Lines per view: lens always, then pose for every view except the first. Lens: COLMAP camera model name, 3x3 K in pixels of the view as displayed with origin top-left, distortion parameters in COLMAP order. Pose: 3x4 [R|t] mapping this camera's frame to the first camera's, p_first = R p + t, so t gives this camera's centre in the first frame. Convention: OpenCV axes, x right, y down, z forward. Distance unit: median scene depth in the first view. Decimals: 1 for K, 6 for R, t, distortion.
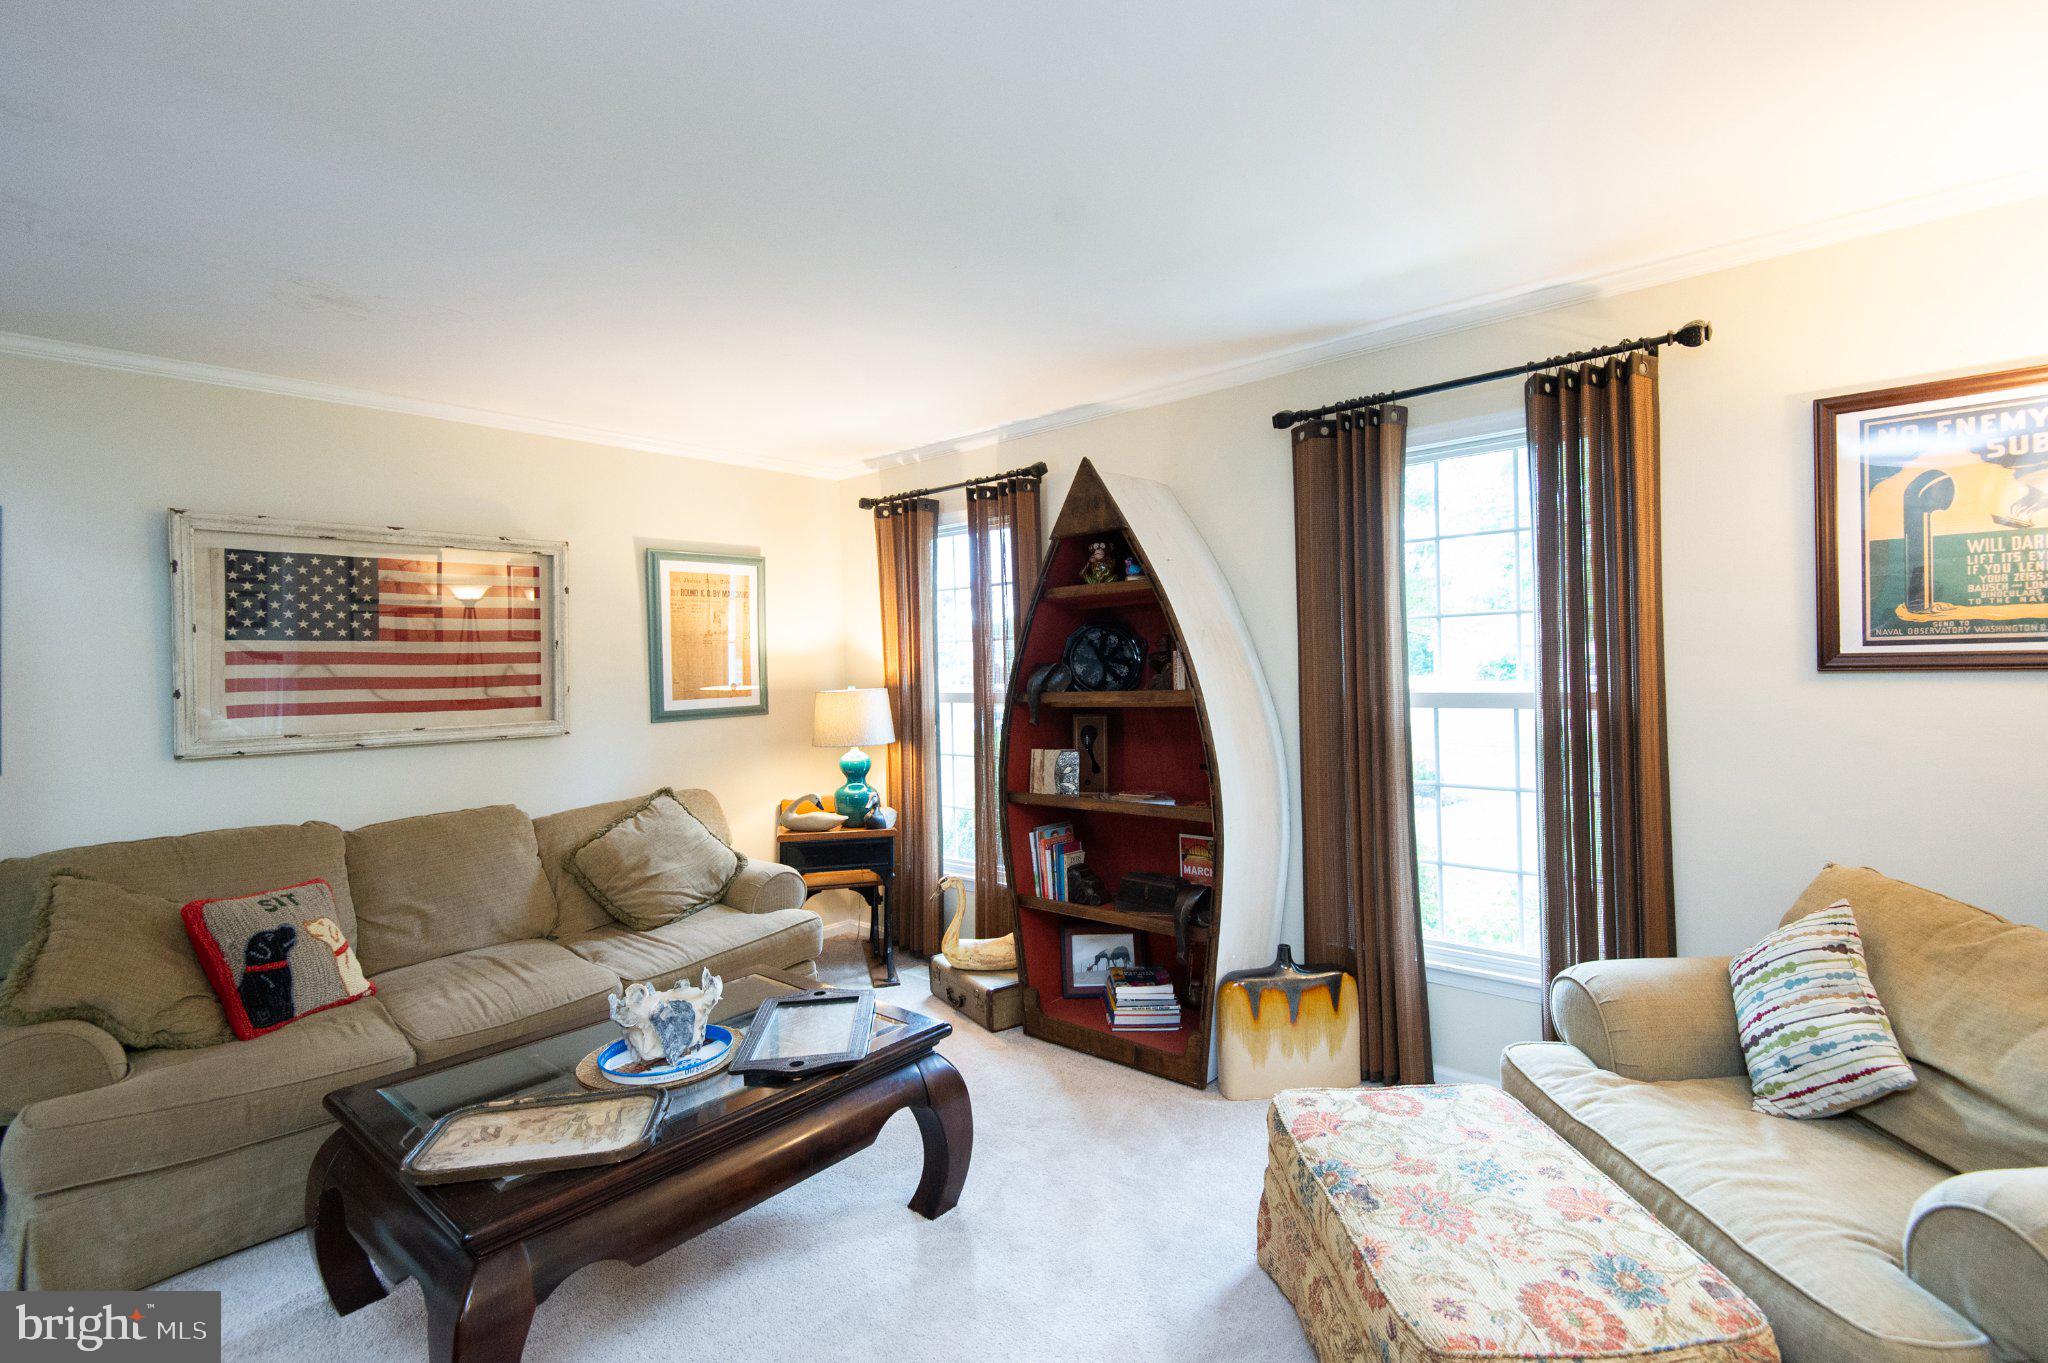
lens RADIAL K [[944.7, 0, 1027.3], [0, 944.7, 672.9], [0, 0, 1]] dist [0.036961, -0.027452]
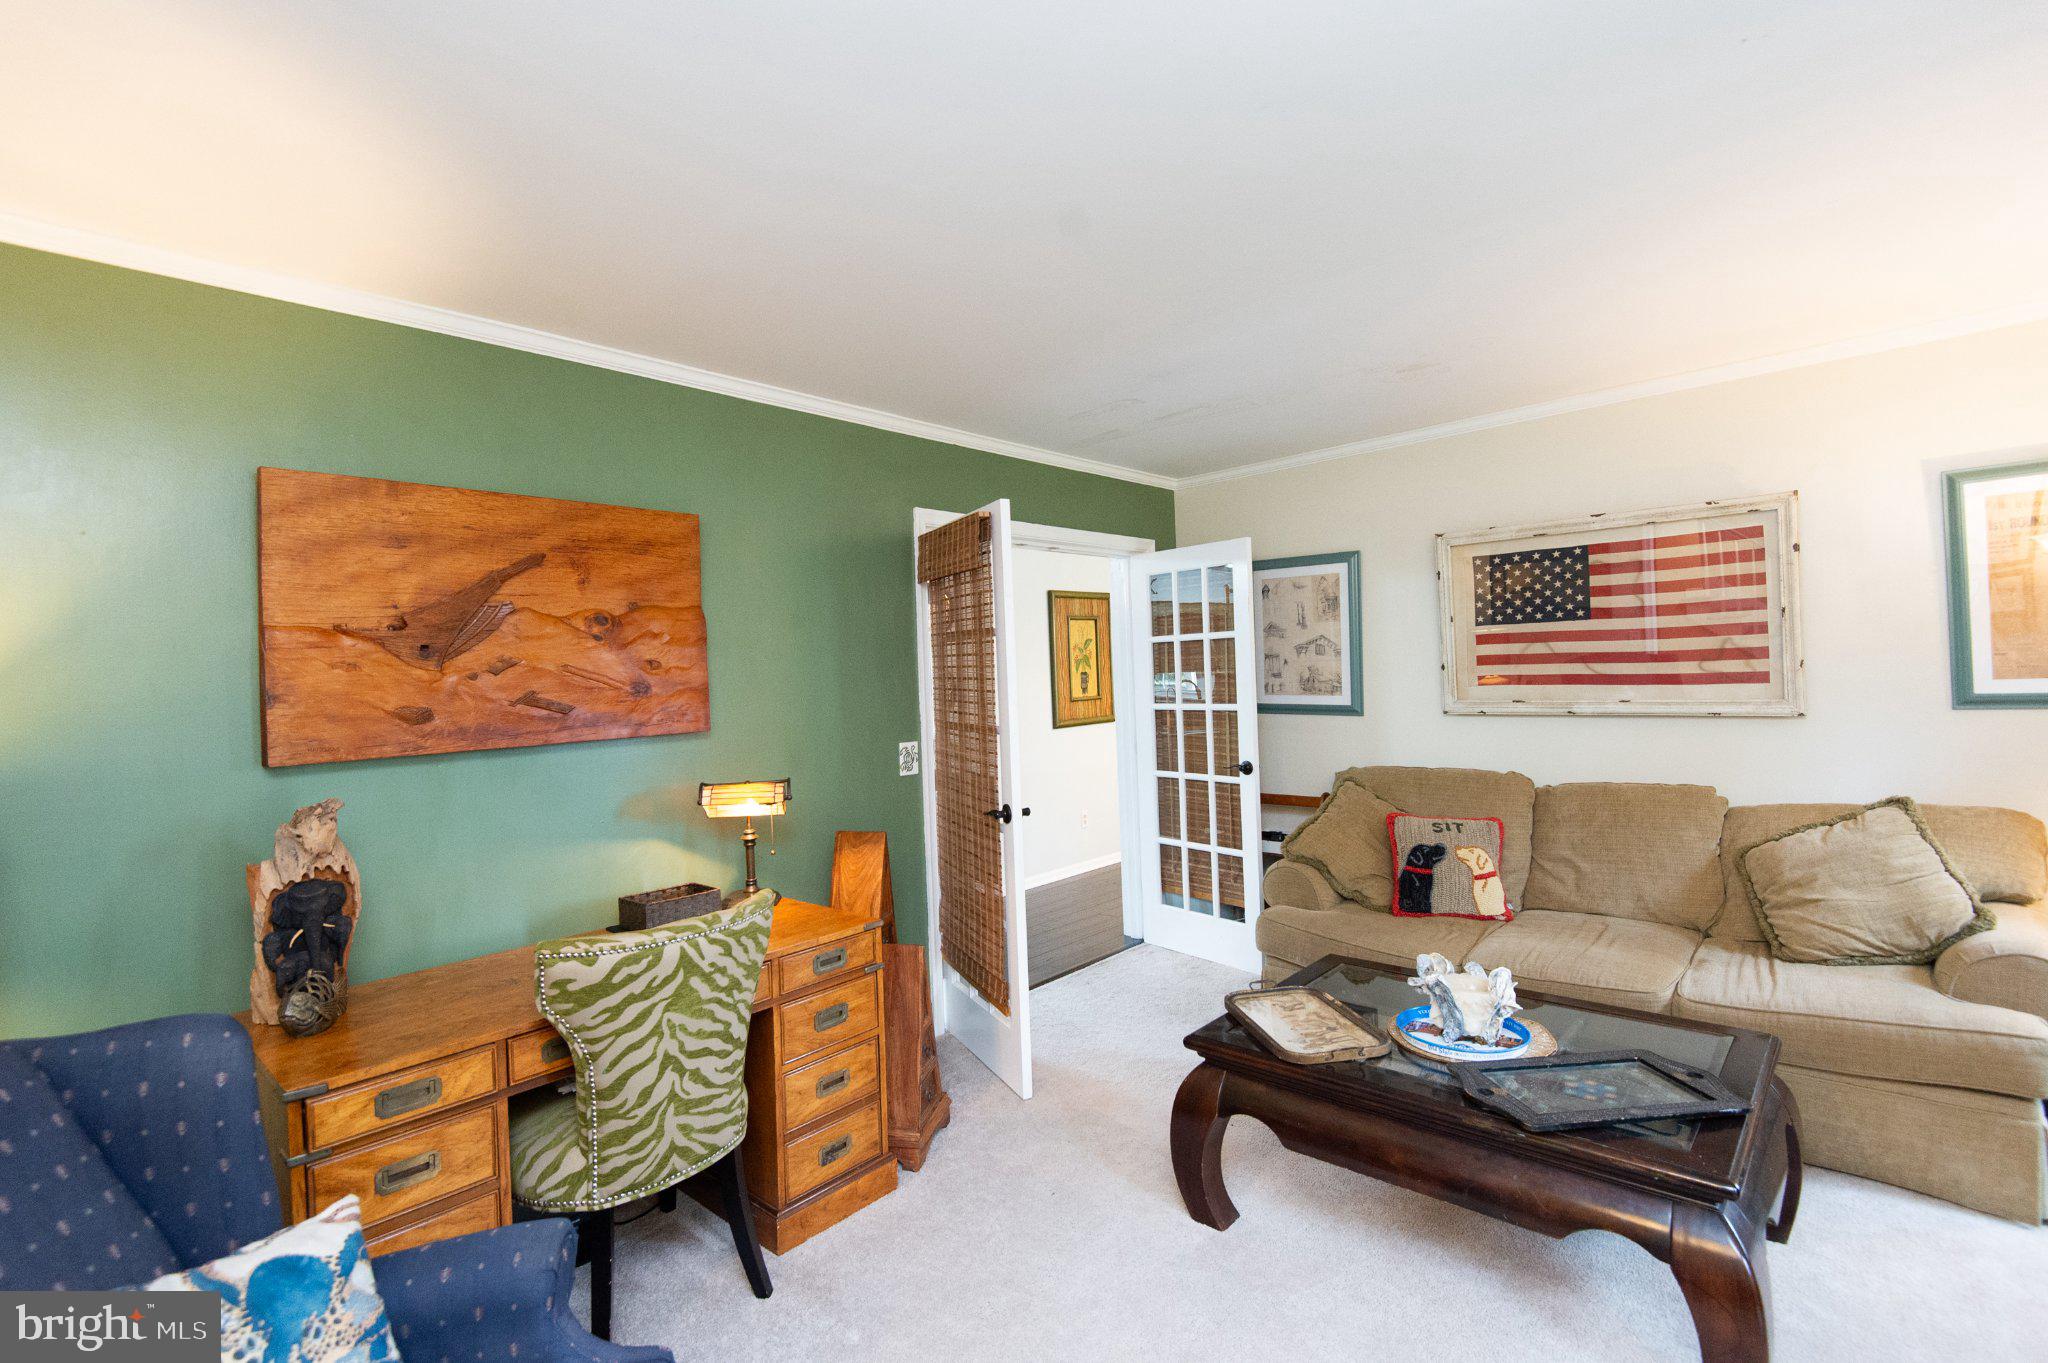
lens RADIAL K [[932.6, 0, 1027.5], [0, 932.6, 673.8], [0, 0, 1]] dist [0.038429, -0.024926]
pose [[-0.019502, 0.029125, -0.999386, 0.458651], [0.033348, 0.999038, 0.028464, -0.025477], [0.999254, -0.032772, -0.020455, 0.396283]]
